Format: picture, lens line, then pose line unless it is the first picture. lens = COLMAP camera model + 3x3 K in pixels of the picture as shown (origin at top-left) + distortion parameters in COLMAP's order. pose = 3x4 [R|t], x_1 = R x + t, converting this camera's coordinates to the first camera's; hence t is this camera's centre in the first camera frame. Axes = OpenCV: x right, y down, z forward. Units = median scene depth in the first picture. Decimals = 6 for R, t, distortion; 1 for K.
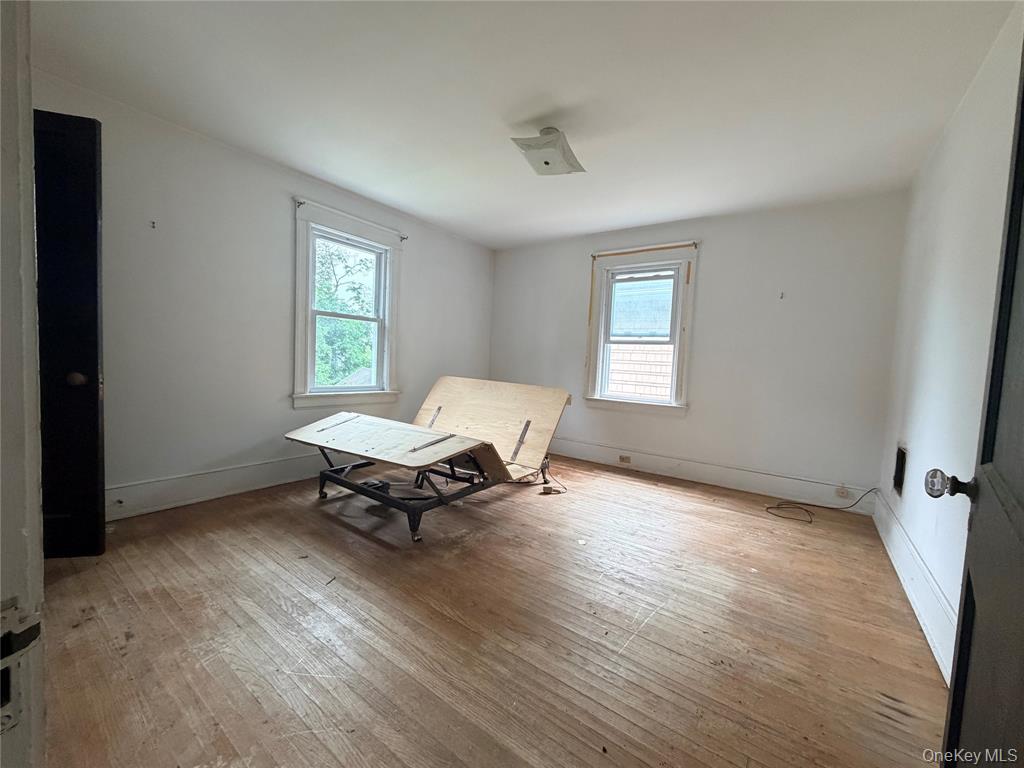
lens RADIAL K [[414.9, 0, 508.7], [0, 414.9, 382.0], [0, 0, 1]] dist [0.004292, 0.000303]
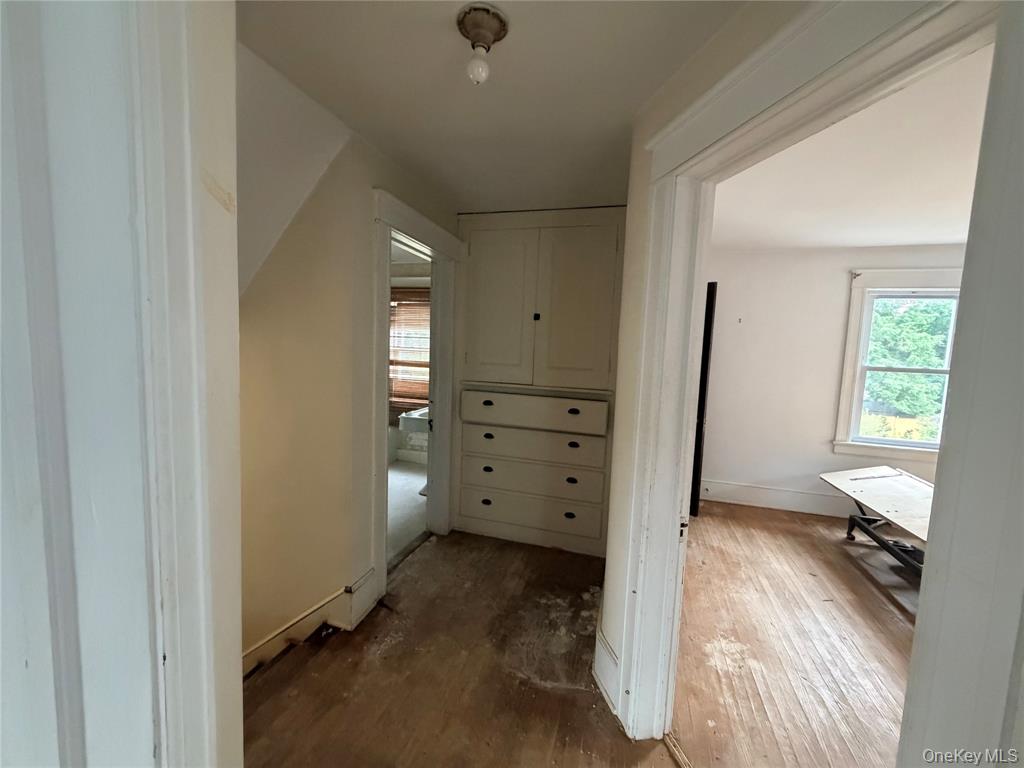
lens RADIAL K [[414.9, 0, 510.2], [0, 414.9, 376.5], [0, 0, 1]] dist [0.004292, 0.000303]
pose [[0.344363, 0.047642, -0.937627, 0.272610], [-0.079658, 0.996593, 0.021382, -0.111098], [0.935451, 0.067326, 0.346985, -0.282120]]
